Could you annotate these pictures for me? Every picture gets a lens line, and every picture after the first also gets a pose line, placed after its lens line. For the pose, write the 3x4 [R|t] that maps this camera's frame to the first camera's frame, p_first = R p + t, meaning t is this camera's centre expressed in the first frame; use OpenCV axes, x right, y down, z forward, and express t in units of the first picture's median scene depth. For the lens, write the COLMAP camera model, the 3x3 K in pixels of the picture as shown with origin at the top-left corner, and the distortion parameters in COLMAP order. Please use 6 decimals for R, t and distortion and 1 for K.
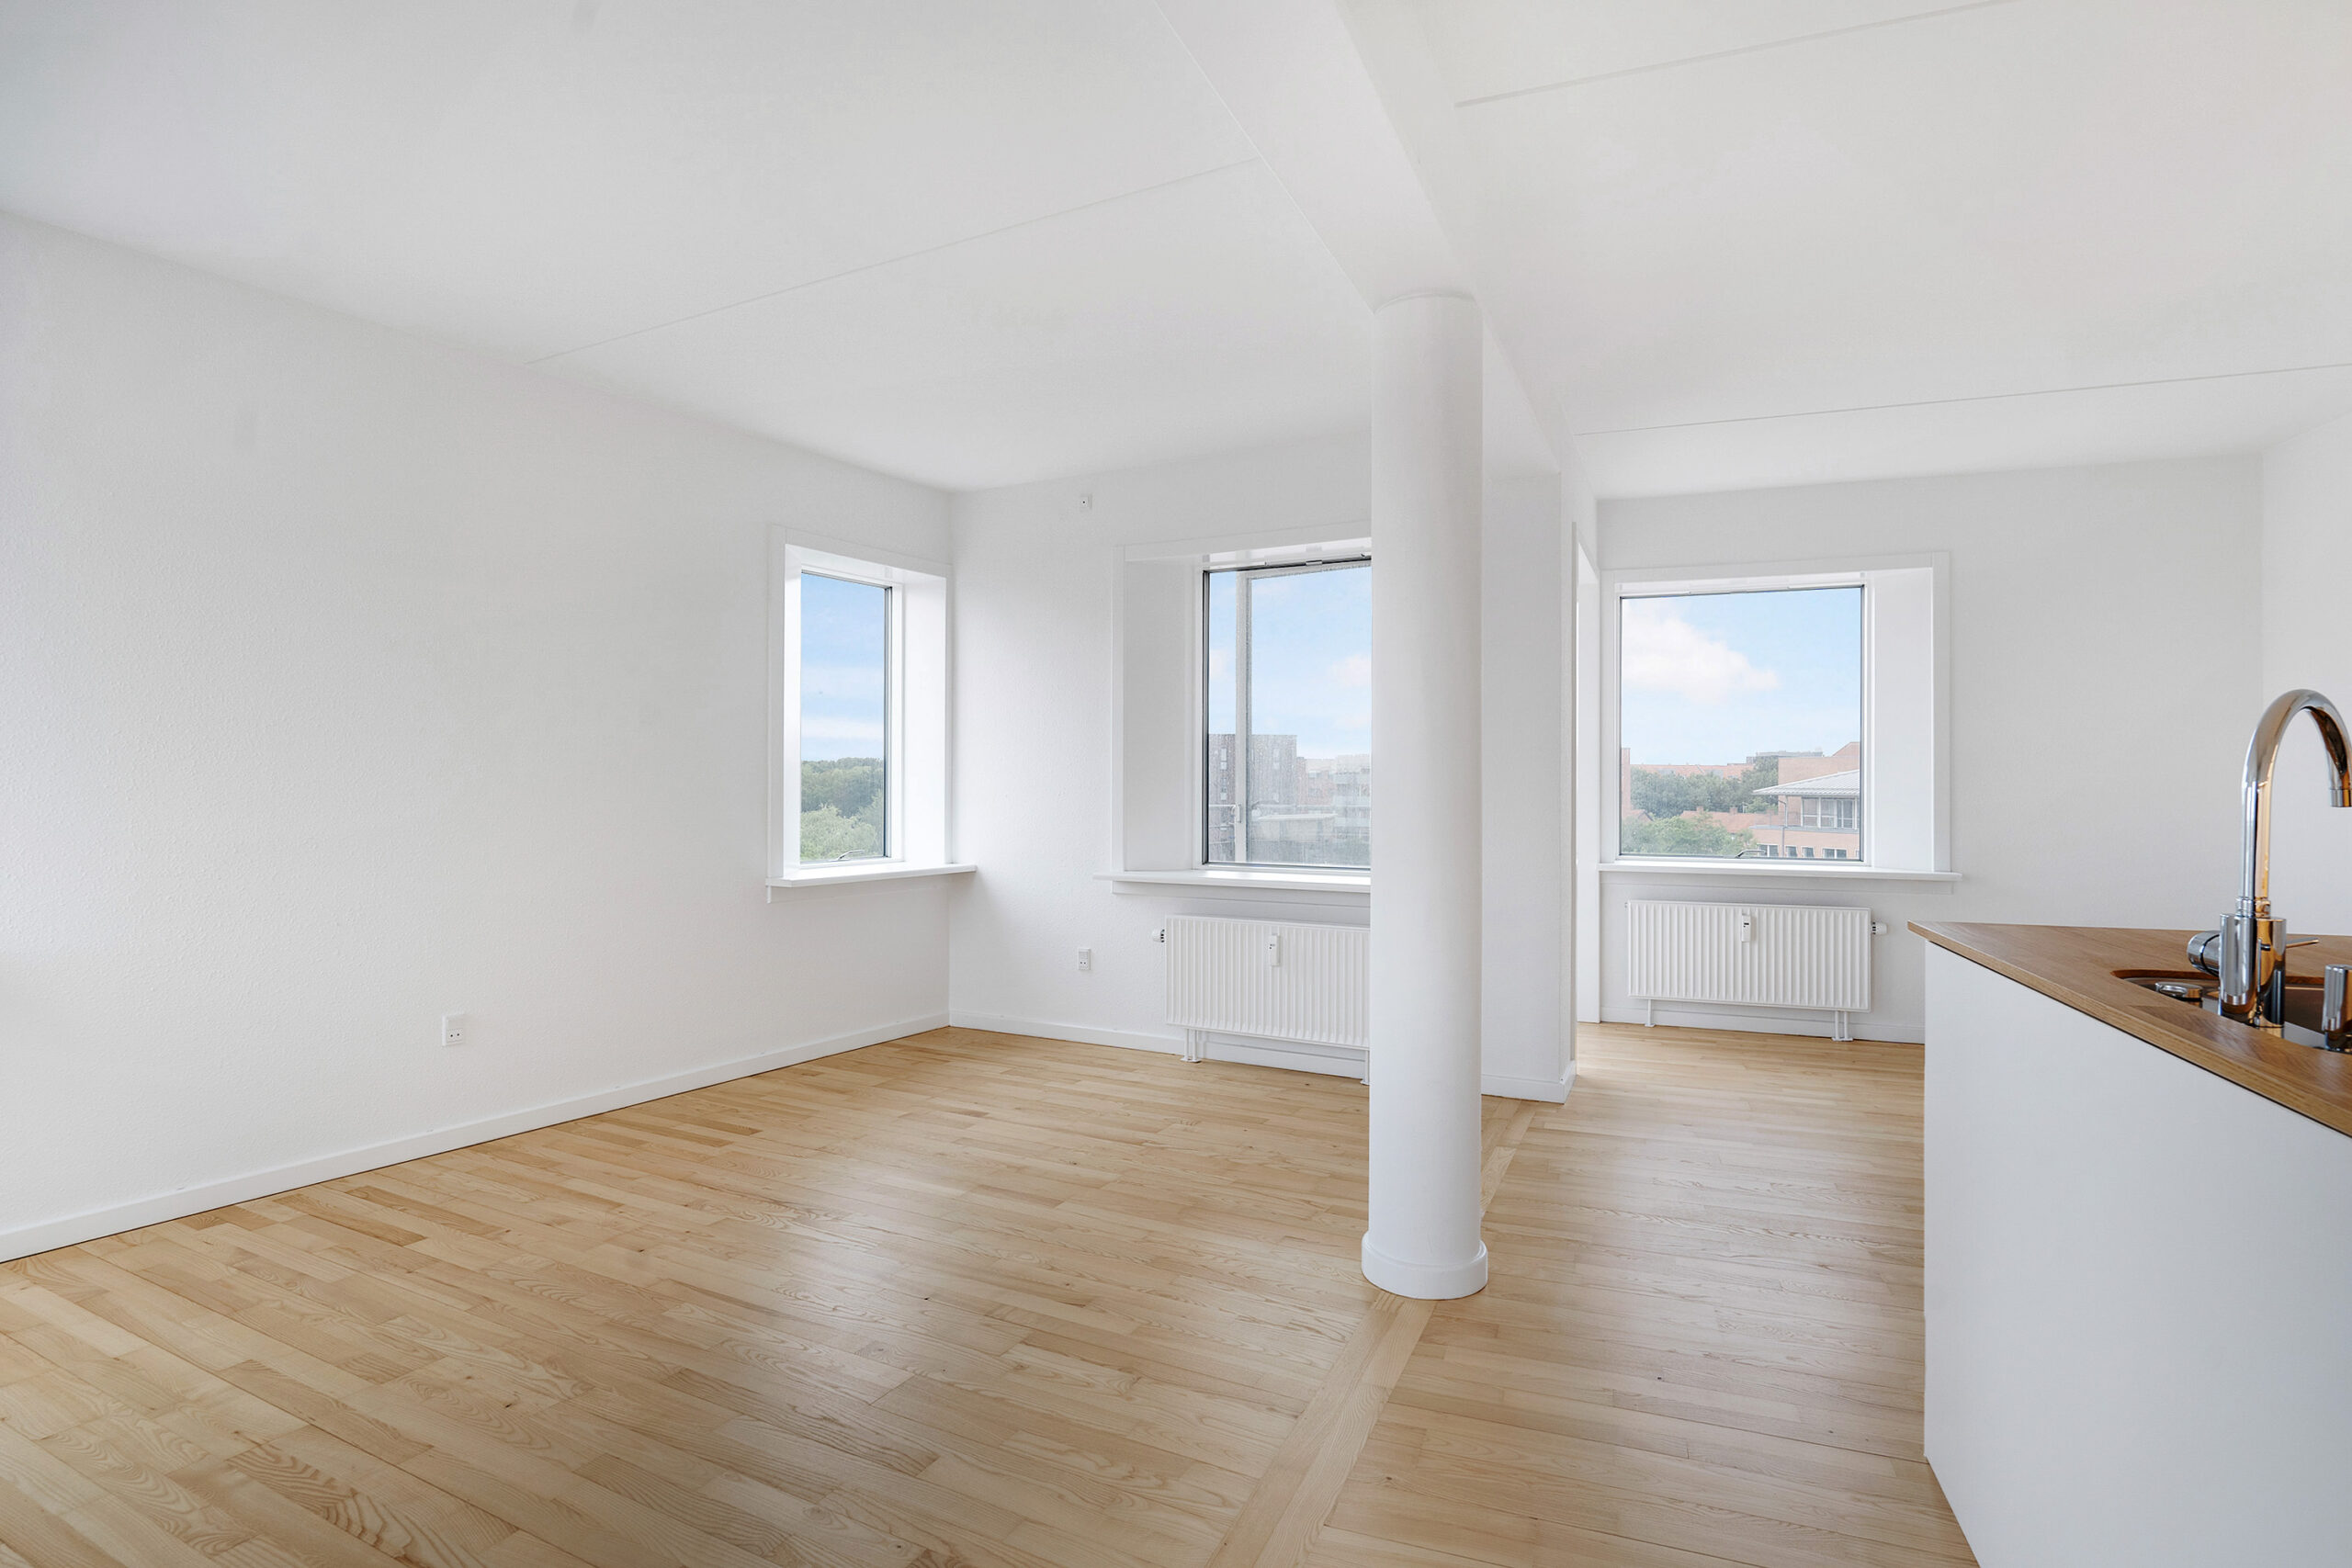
lens RADIAL K [[1174.8, 0, 1218.9], [0, 1174.8, 778.1], [0, 0, 1]] dist [0.000390, 0.000103]
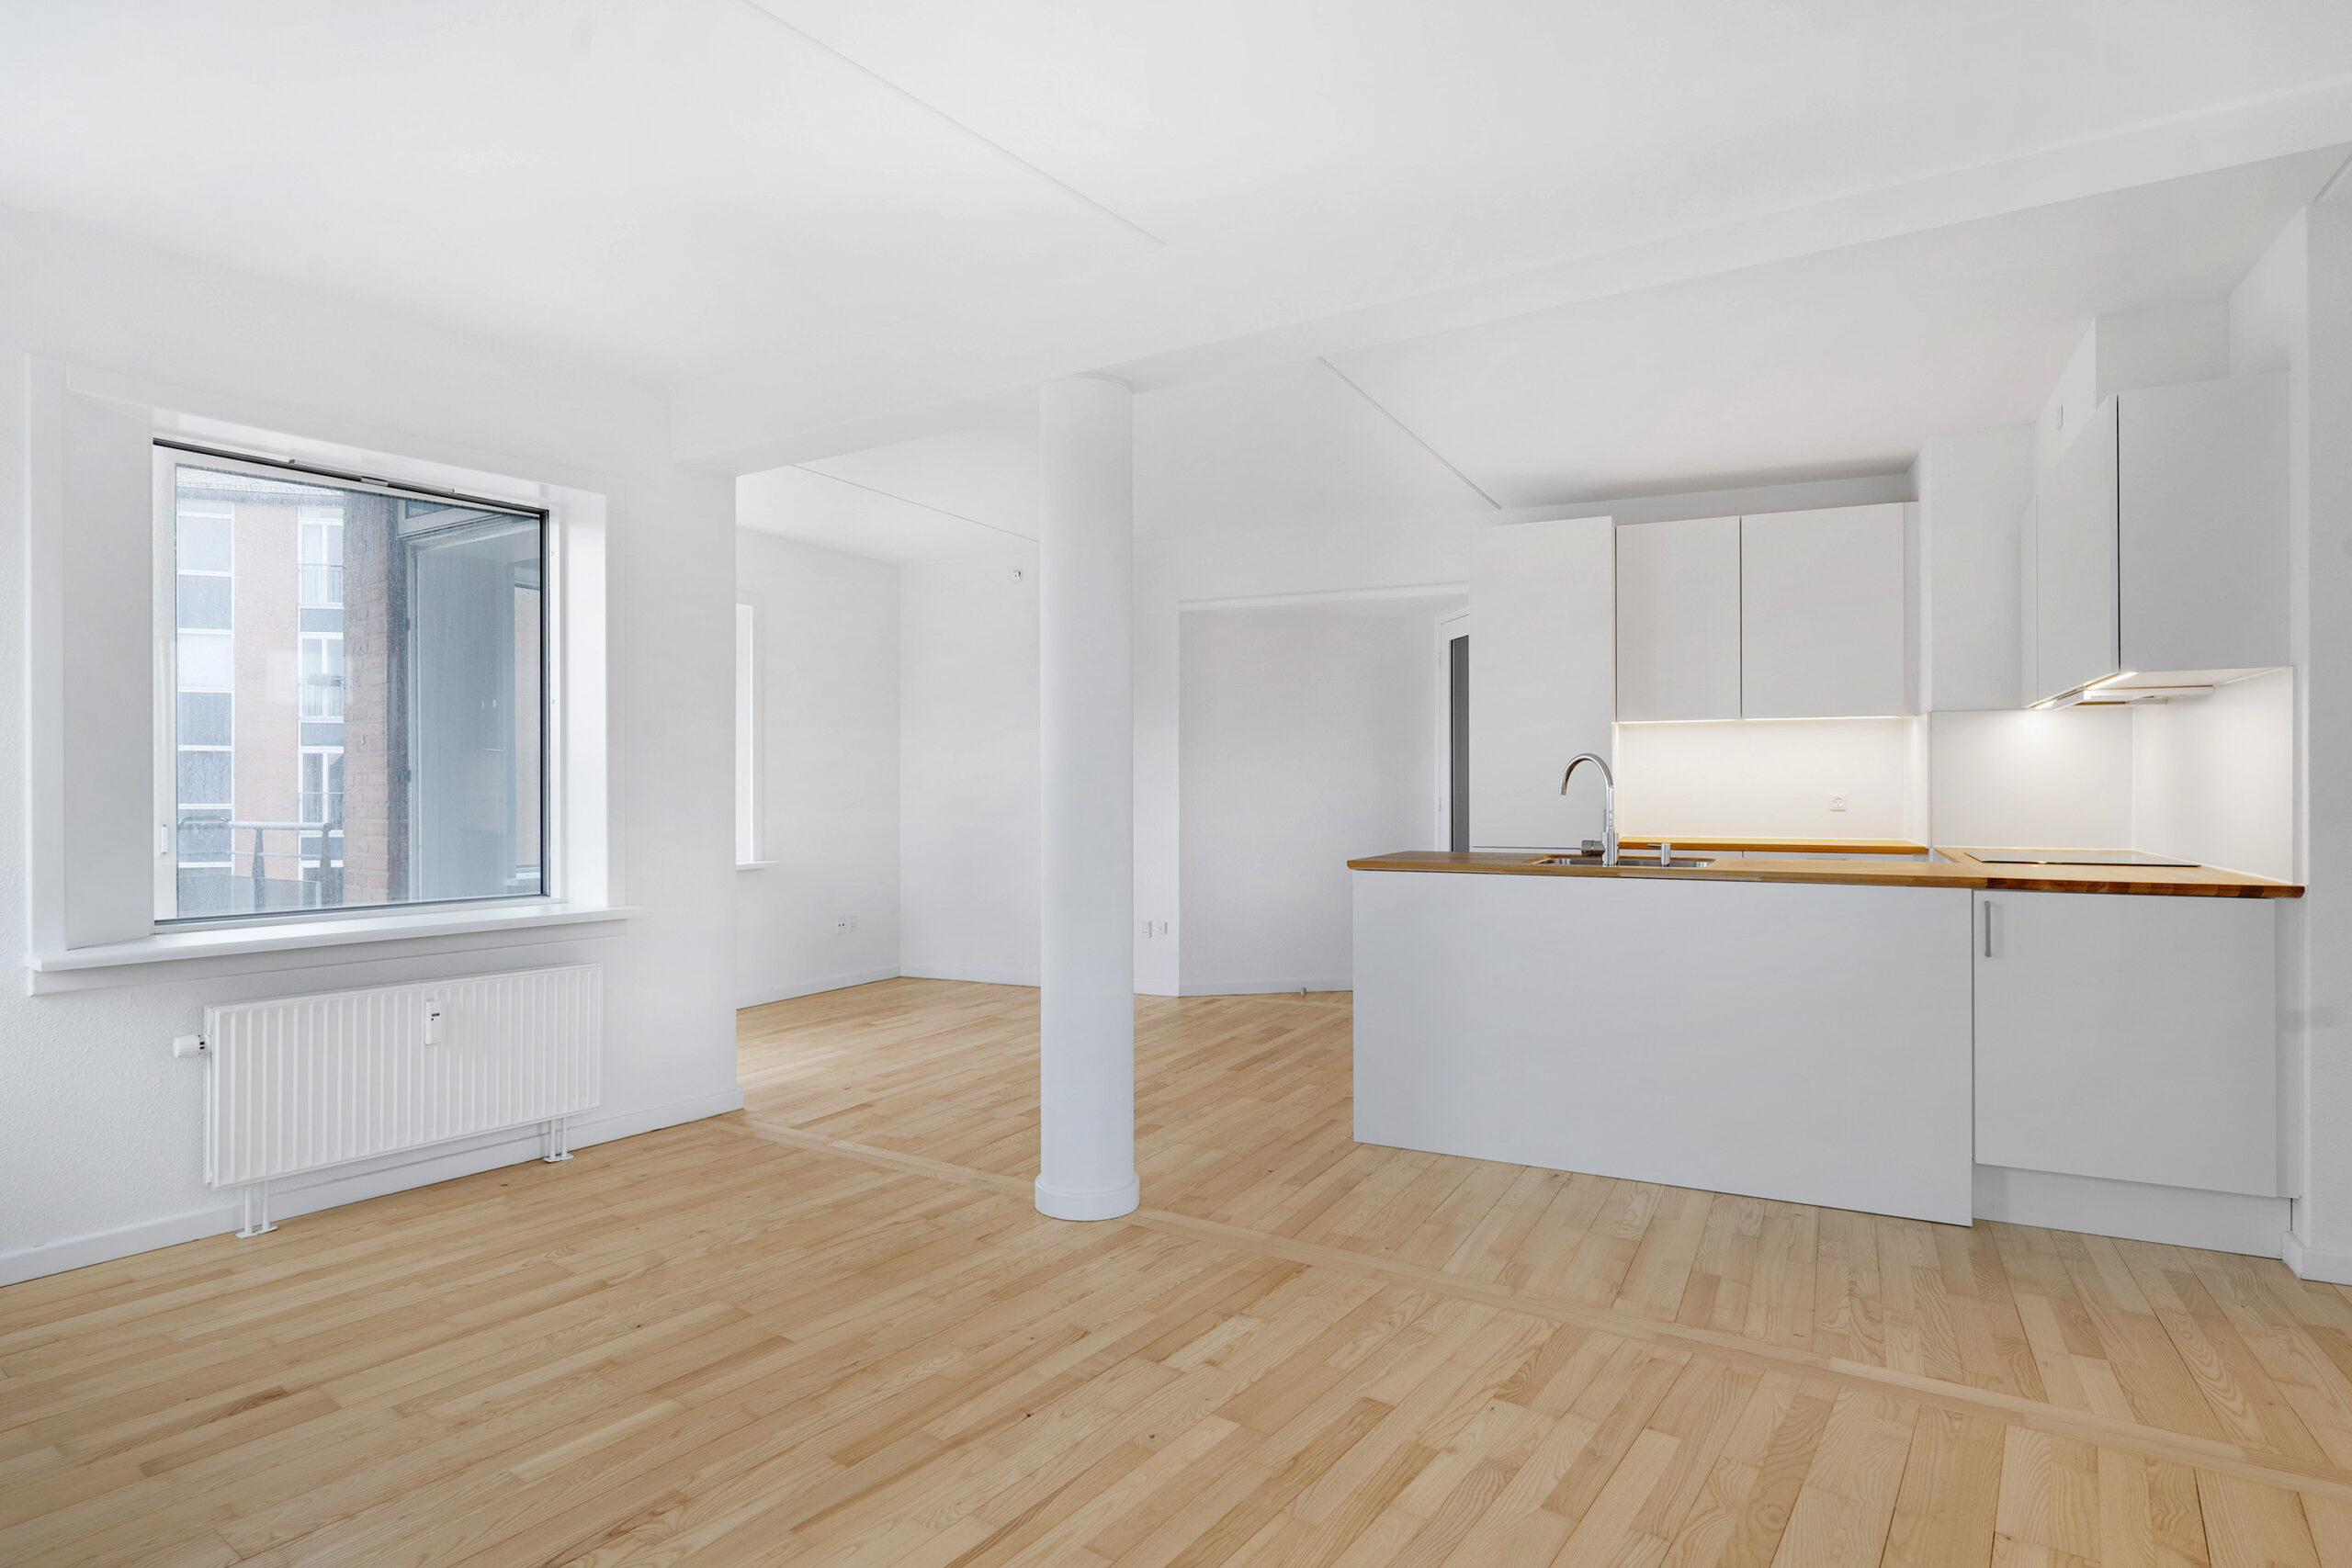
lens RADIAL K [[1196.7, 0, 1176.0], [0, 1196.7, 784.0], [0, 0, 1]] dist [-0.001321, -0.000147]
pose [[0.172663, -0.001676, 0.984980, -0.525498], [0.002932, 0.999995, 0.001188, 0.001032], [-0.984977, 0.002683, 0.172667, 0.376055]]
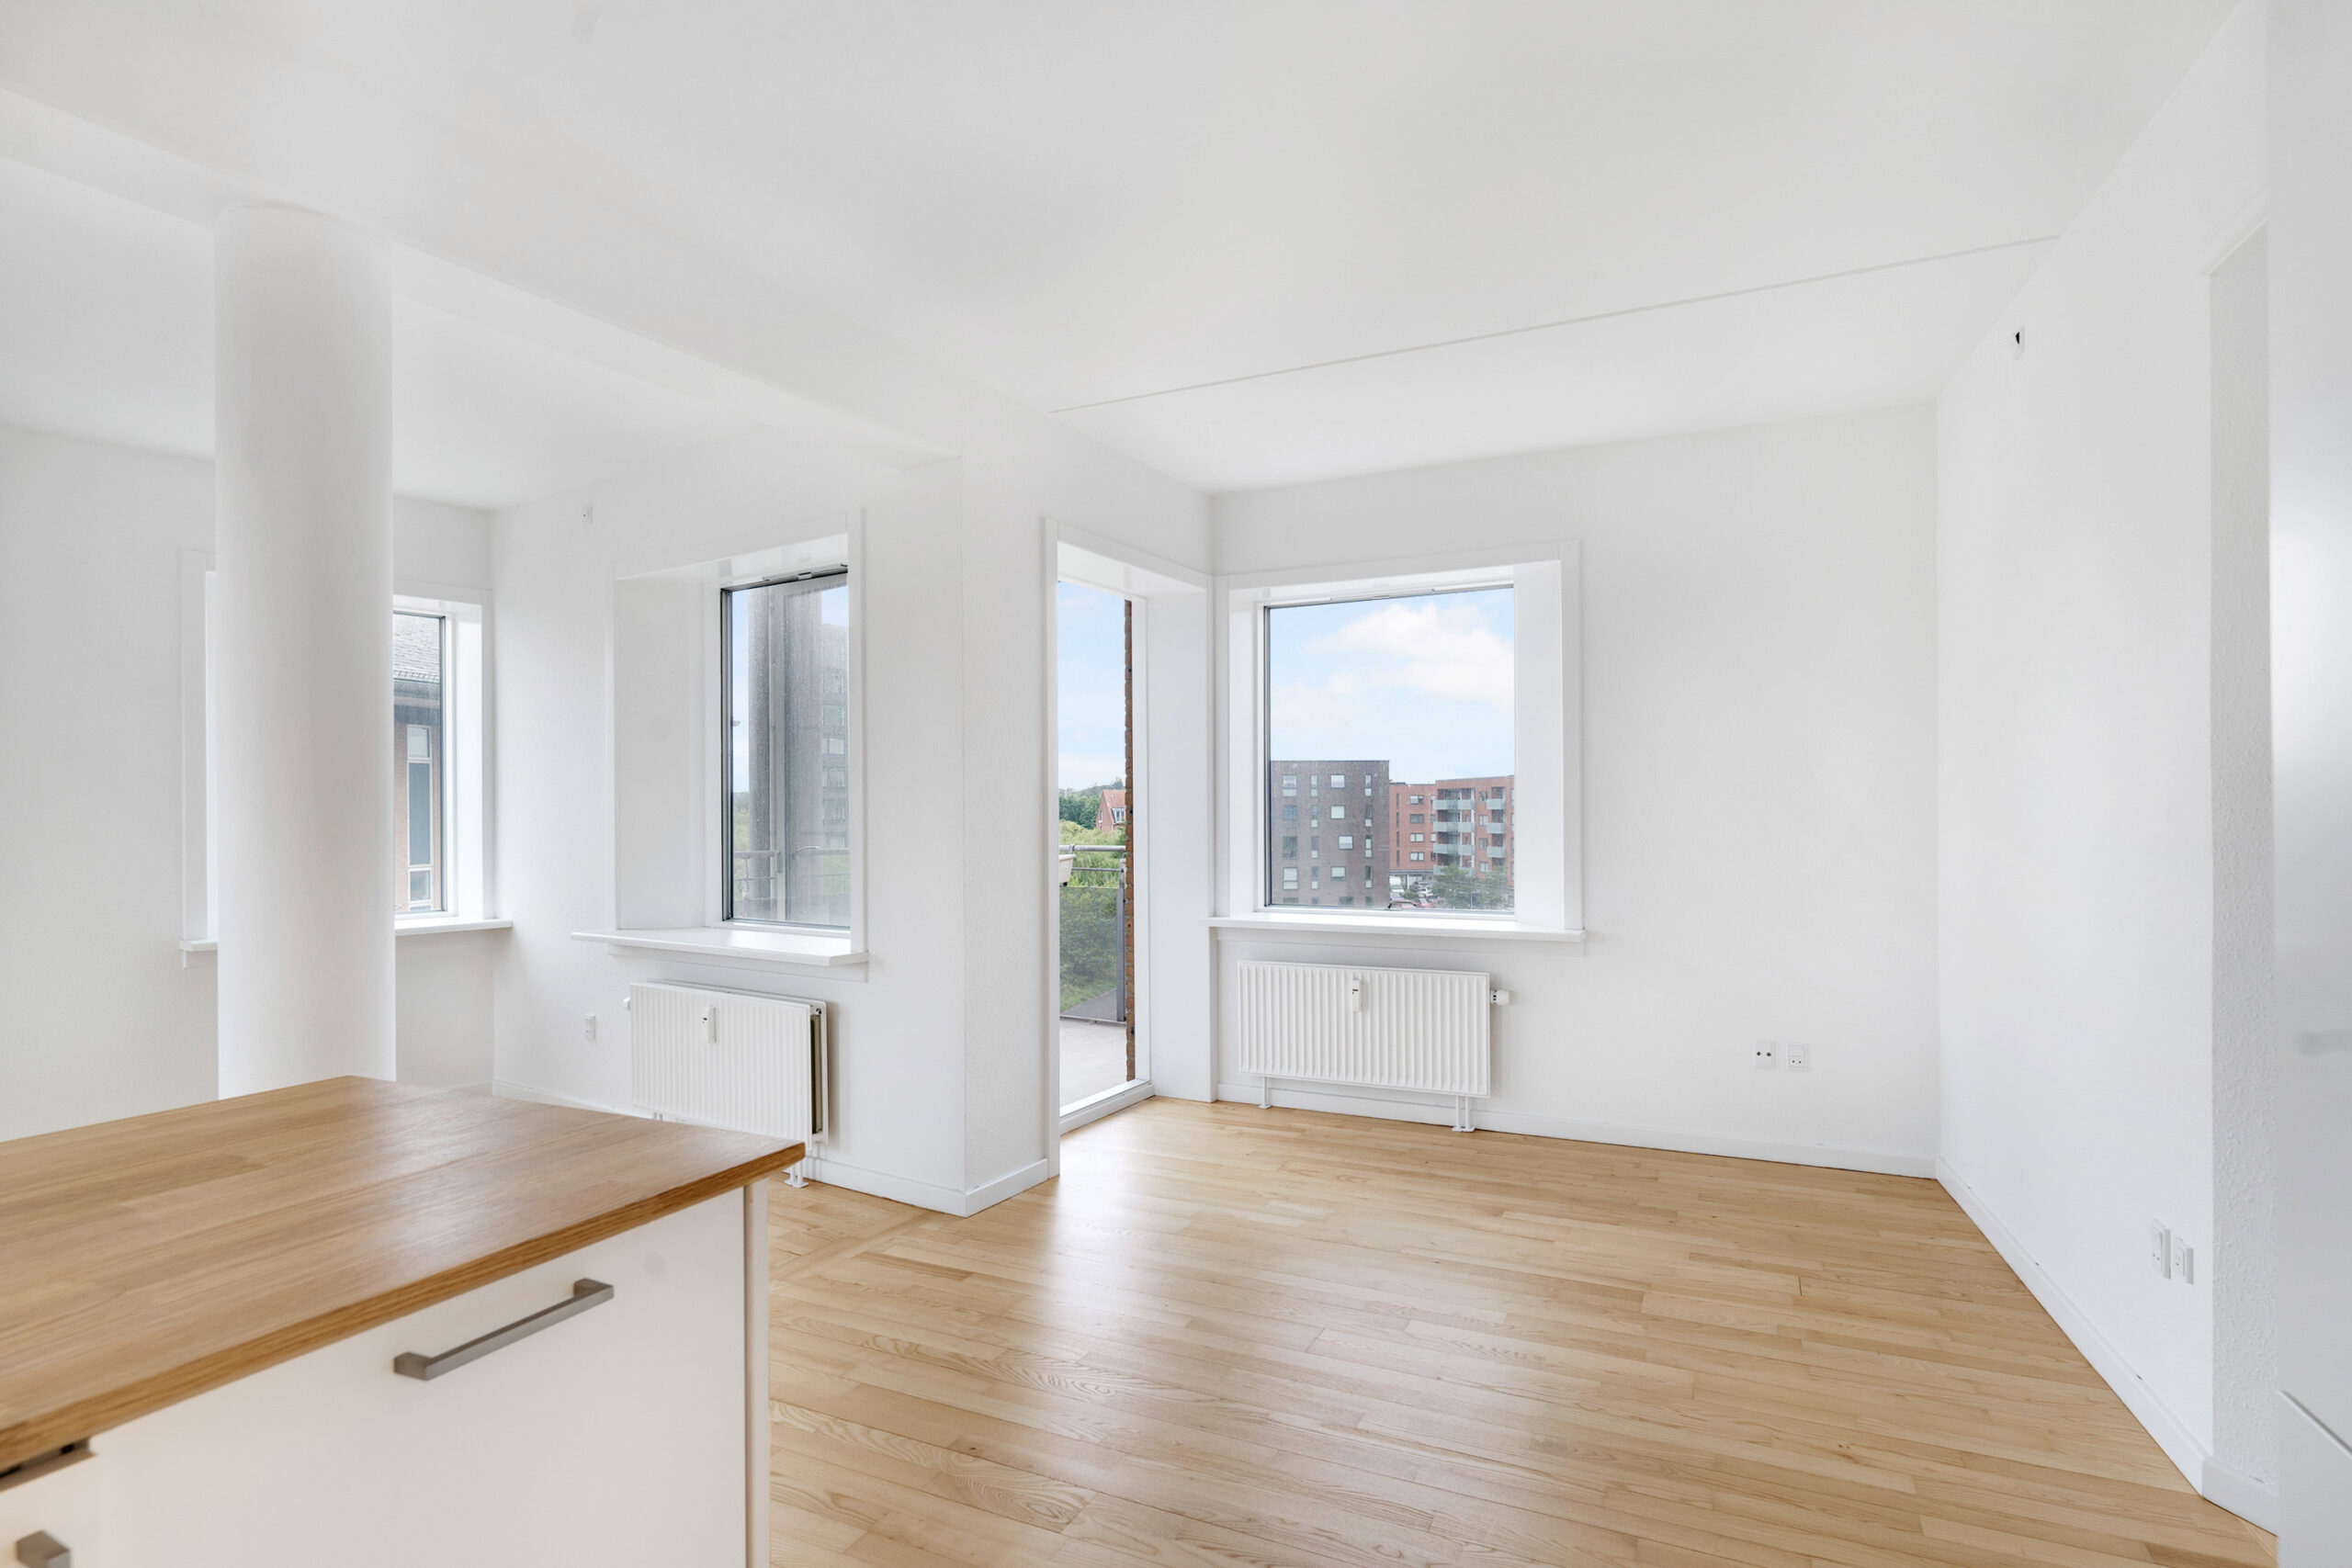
lens RADIAL K [[1196.7, 0, 1176.0], [0, 1196.7, 784.0], [0, 0, 1]] dist [-0.001321, -0.000147]
pose [[0.995717, -0.012293, -0.091633, 0.412910], [0.009692, 0.999539, -0.028780, 0.000656], [0.091945, 0.027769, 0.995377, 0.138557]]
